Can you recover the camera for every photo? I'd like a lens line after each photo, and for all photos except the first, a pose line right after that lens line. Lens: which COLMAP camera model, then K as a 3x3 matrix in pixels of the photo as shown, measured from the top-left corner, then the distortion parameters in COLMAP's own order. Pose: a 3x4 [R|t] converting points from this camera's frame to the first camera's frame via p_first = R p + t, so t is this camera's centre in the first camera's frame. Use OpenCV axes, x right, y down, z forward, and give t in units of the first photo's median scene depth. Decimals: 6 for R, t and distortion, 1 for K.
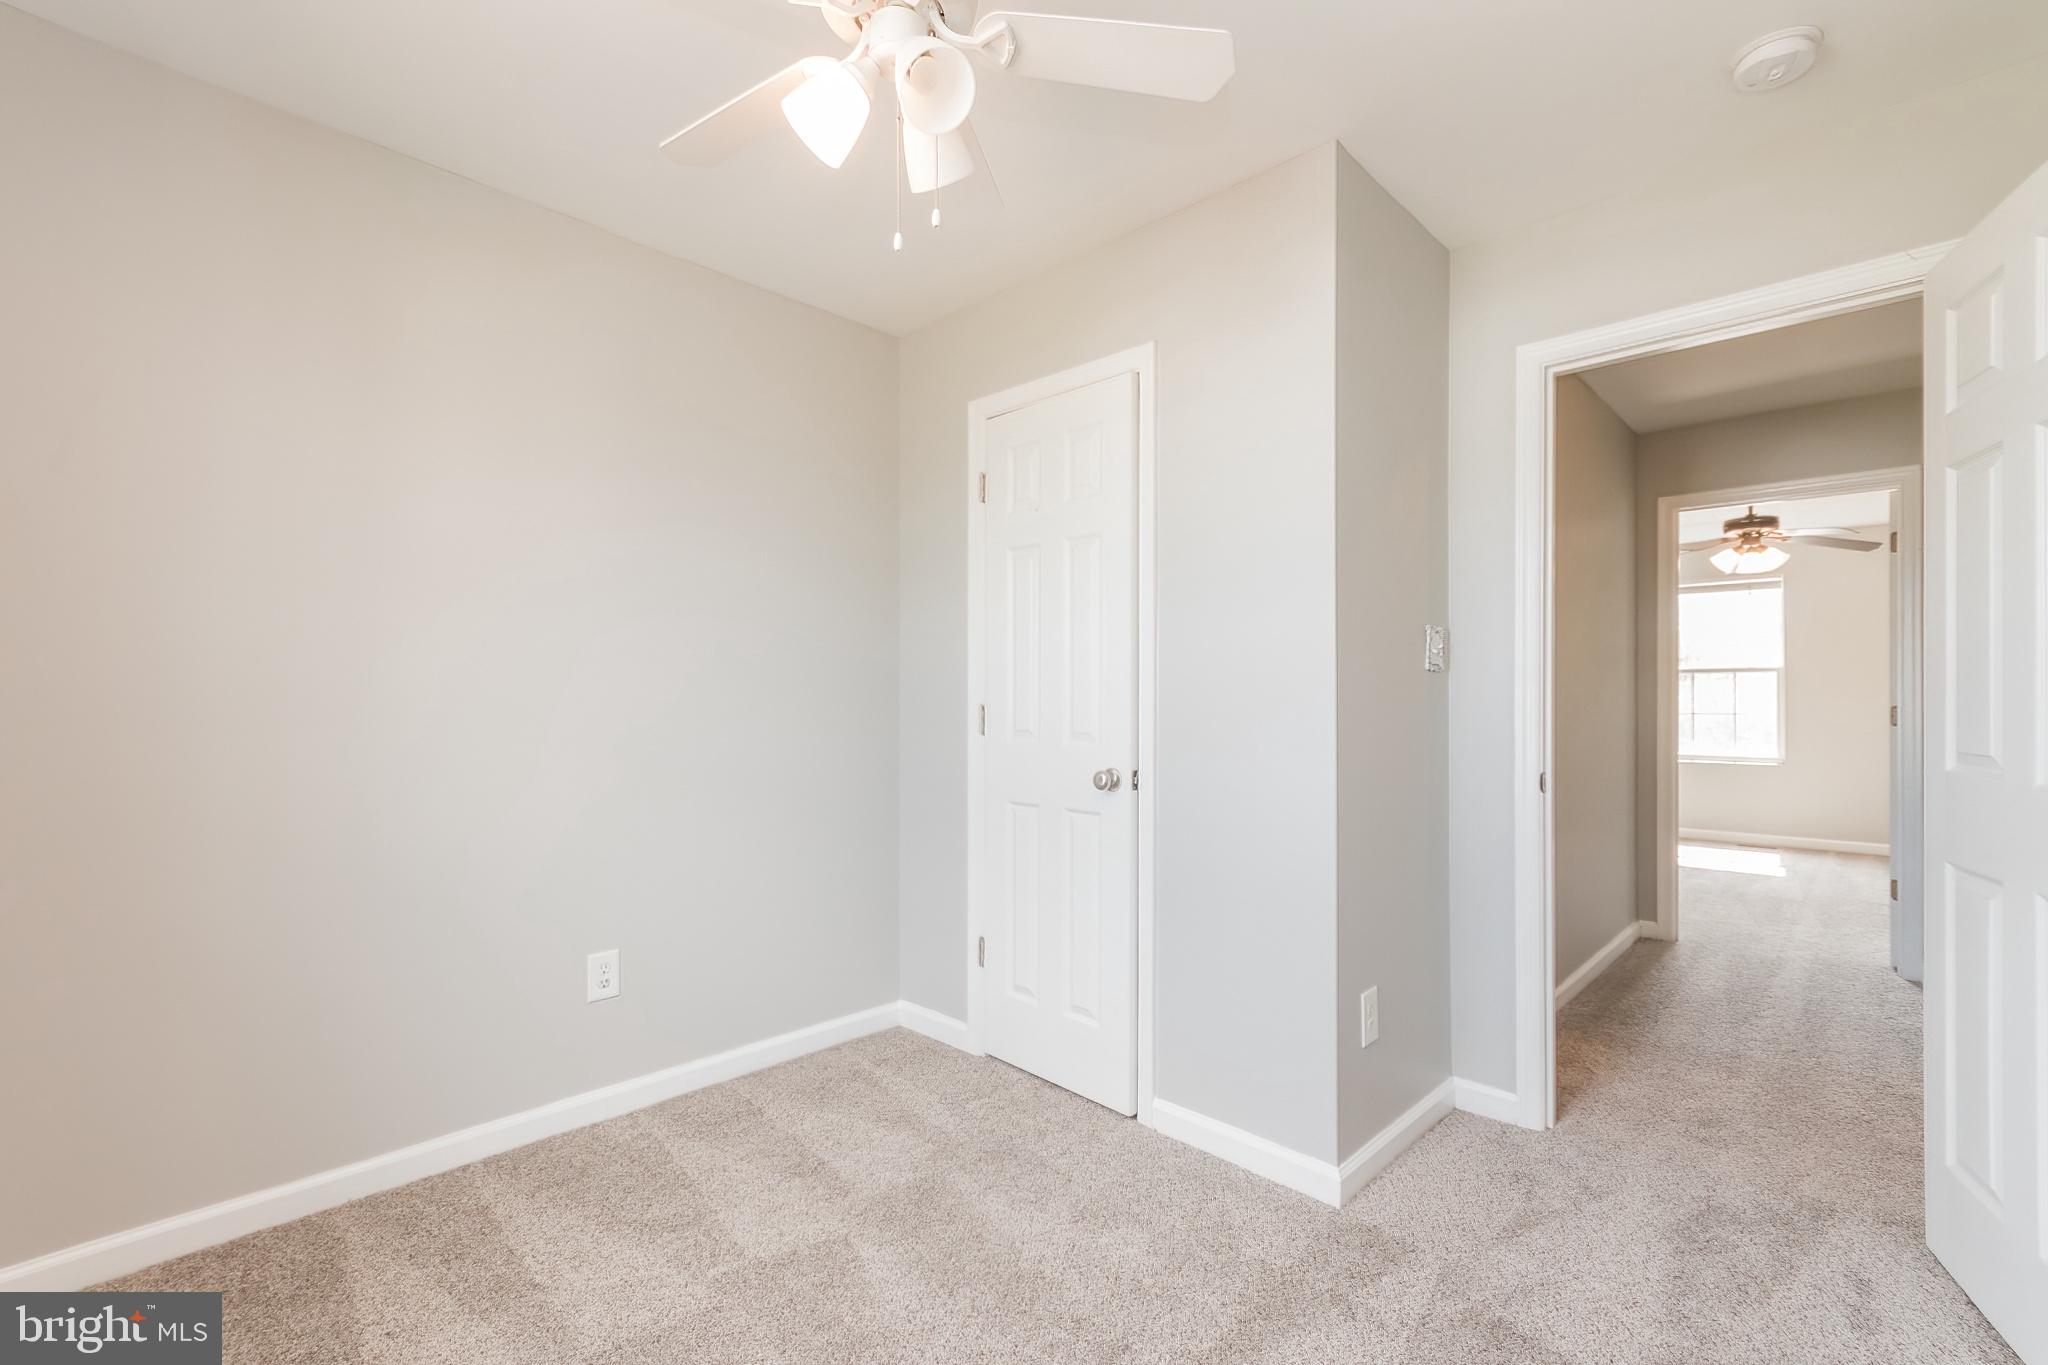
lens RADIAL K [[895.2, 0, 1009.8], [0, 895.2, 701.0], [0, 0, 1]] dist [0.005889, -0.001251]
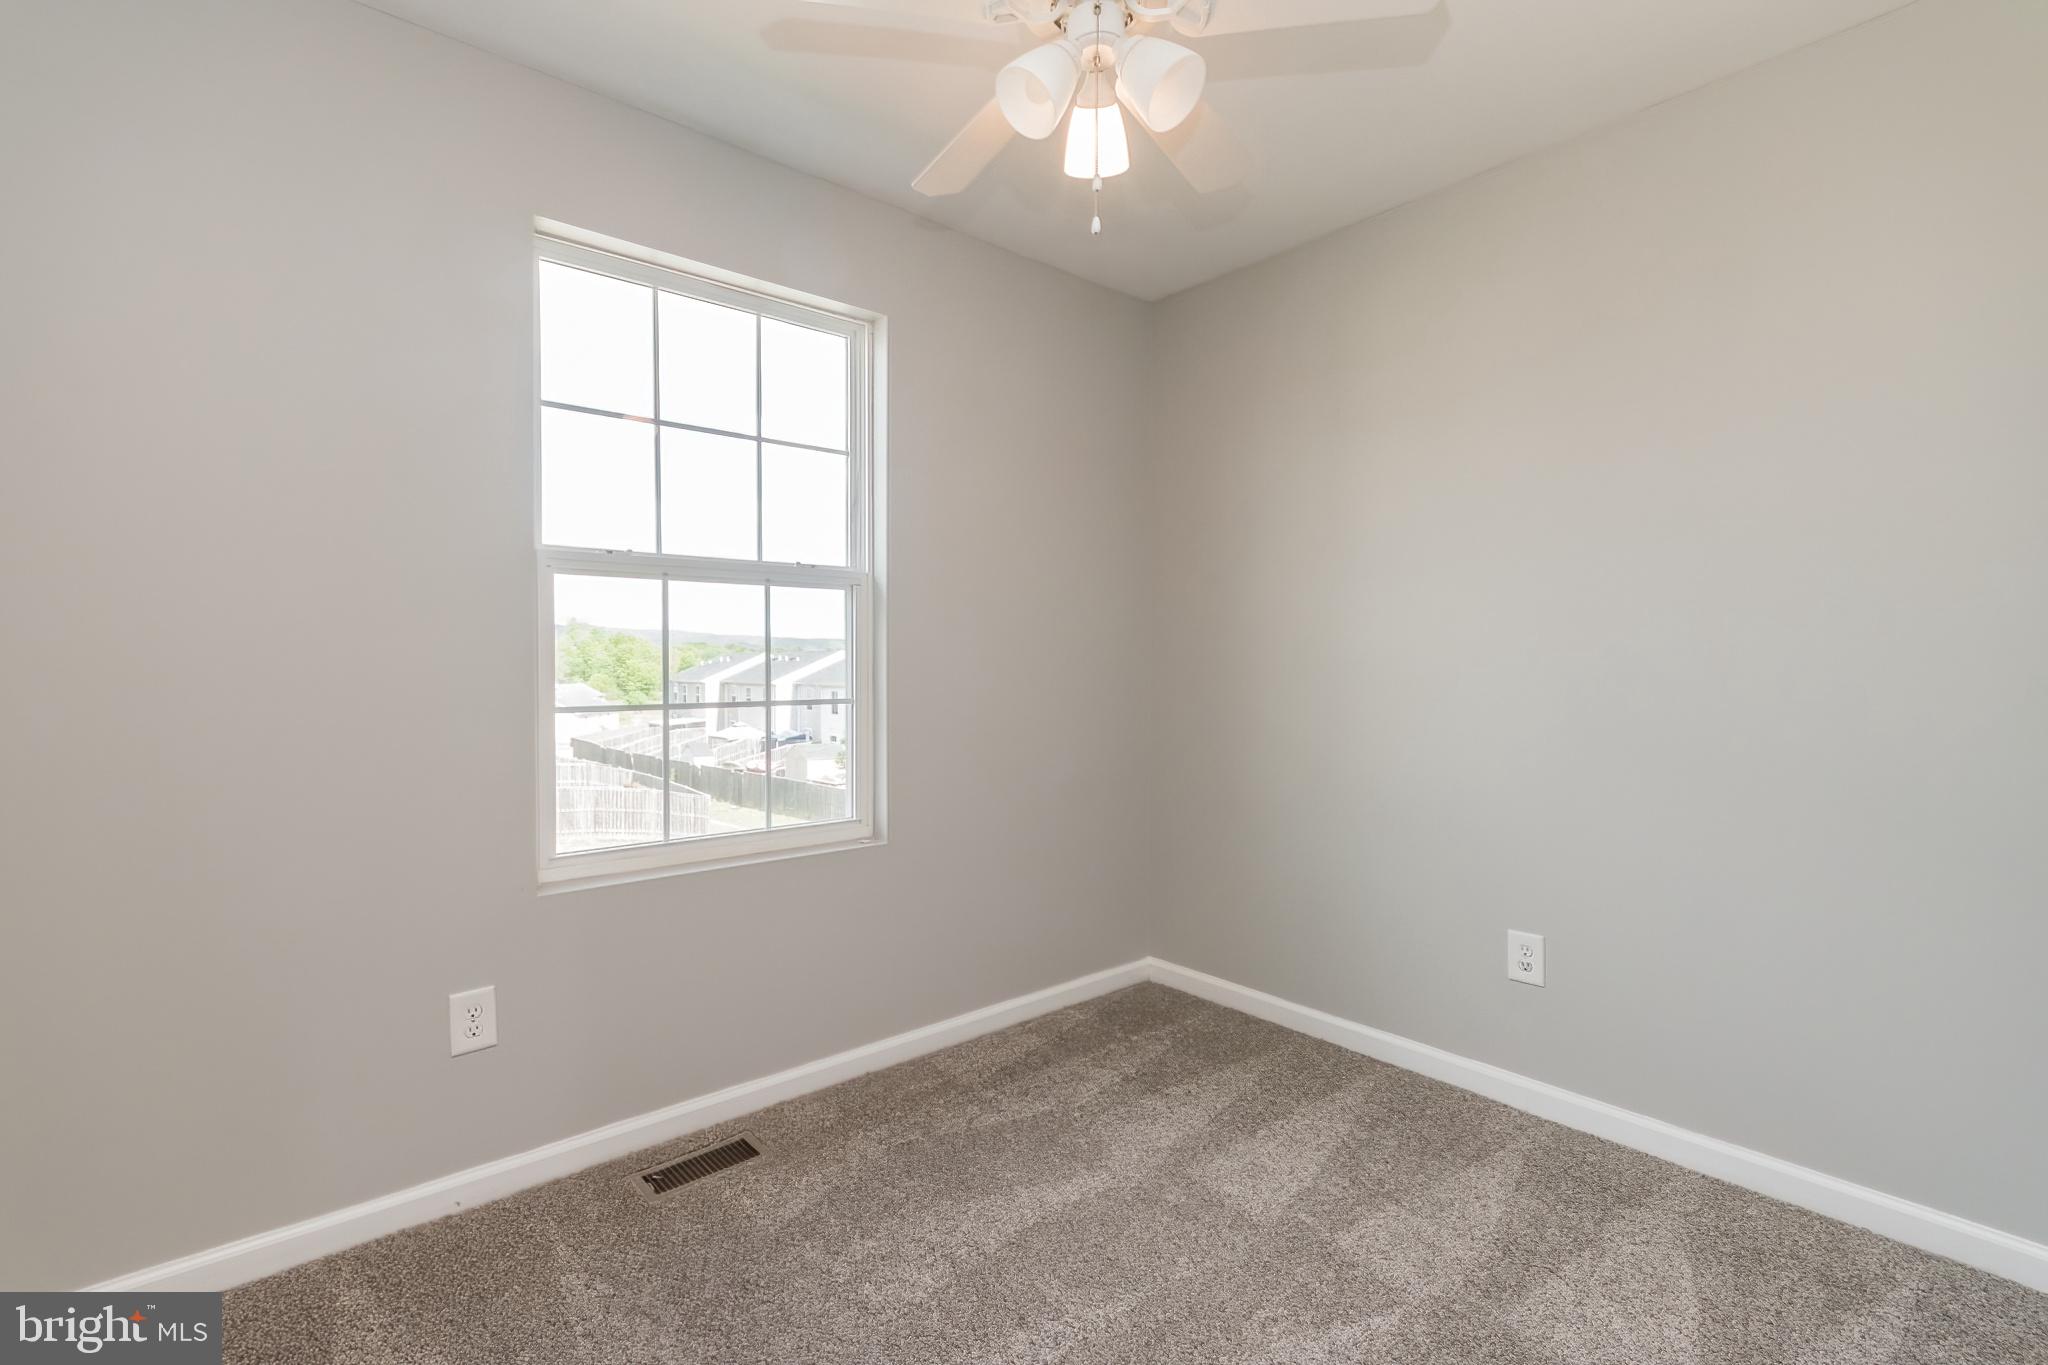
lens RADIAL K [[890.1, 0, 1024.0], [0, 890.1, 682.5], [0, 0, 1]] dist [0.002072, -0.000284]
pose [[-0.083990, 0.009003, -0.996426, 0.577503], [-0.003775, 0.999949, 0.009353, 0.014070], [0.996459, 0.004547, -0.083952, 0.623161]]
